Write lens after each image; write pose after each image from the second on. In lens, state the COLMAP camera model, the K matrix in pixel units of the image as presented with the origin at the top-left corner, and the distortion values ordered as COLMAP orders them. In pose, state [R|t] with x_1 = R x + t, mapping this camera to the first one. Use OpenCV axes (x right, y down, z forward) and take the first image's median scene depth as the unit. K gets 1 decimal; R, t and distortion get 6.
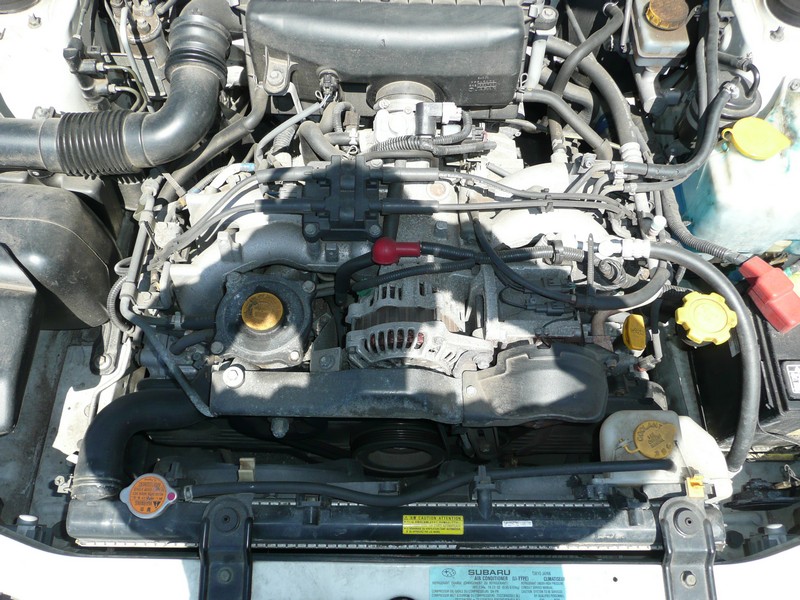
lens RADIAL K [[670.8, 0, 387.5], [0, 670.8, 299.0], [0, 0, 1]] dist [-0.019316, 0.006940]
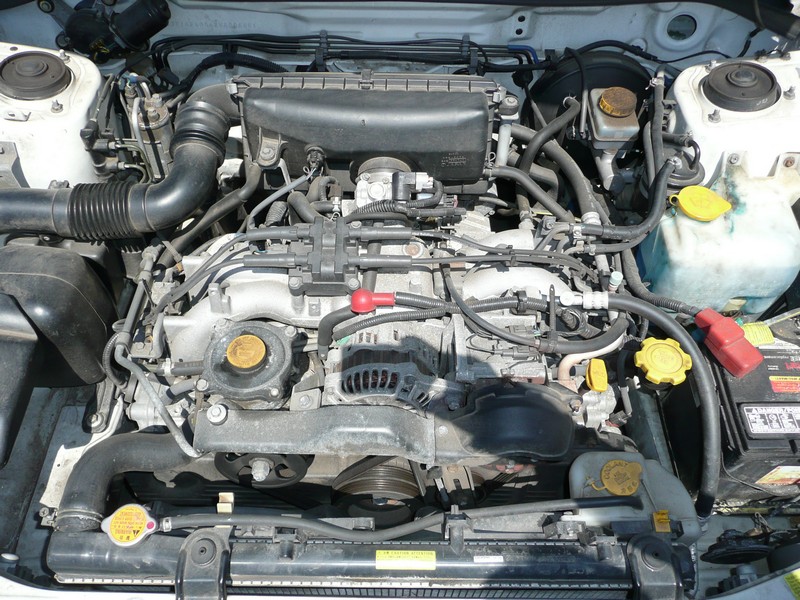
lens RADIAL K [[670.8, 0, 387.5], [0, 670.8, 299.0], [0, 0, 1]] dist [-0.019316, 0.006940]
pose [[0.999994, -0.000465, -0.003326, 0.037396], [-0.000122, 0.984708, -0.174211, 0.105404], [0.003356, 0.174211, 0.984703, -0.061602]]
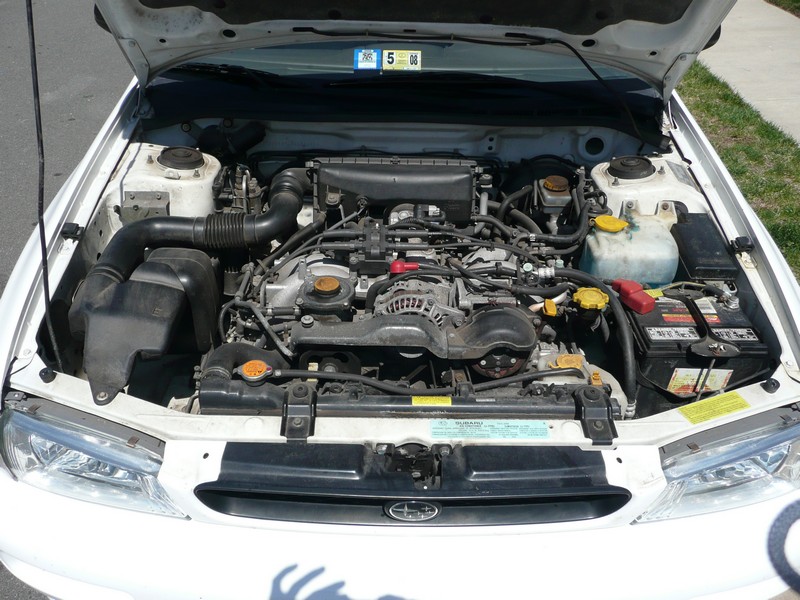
lens RADIAL K [[670.8, 0, 387.5], [0, 670.8, 299.0], [0, 0, 1]] dist [-0.019316, 0.006940]
pose [[0.999878, 0.003760, 0.015129, -0.050299], [0.004159, 0.870935, -0.491381, 0.766852], [-0.015024, 0.491384, 0.870813, -0.404786]]
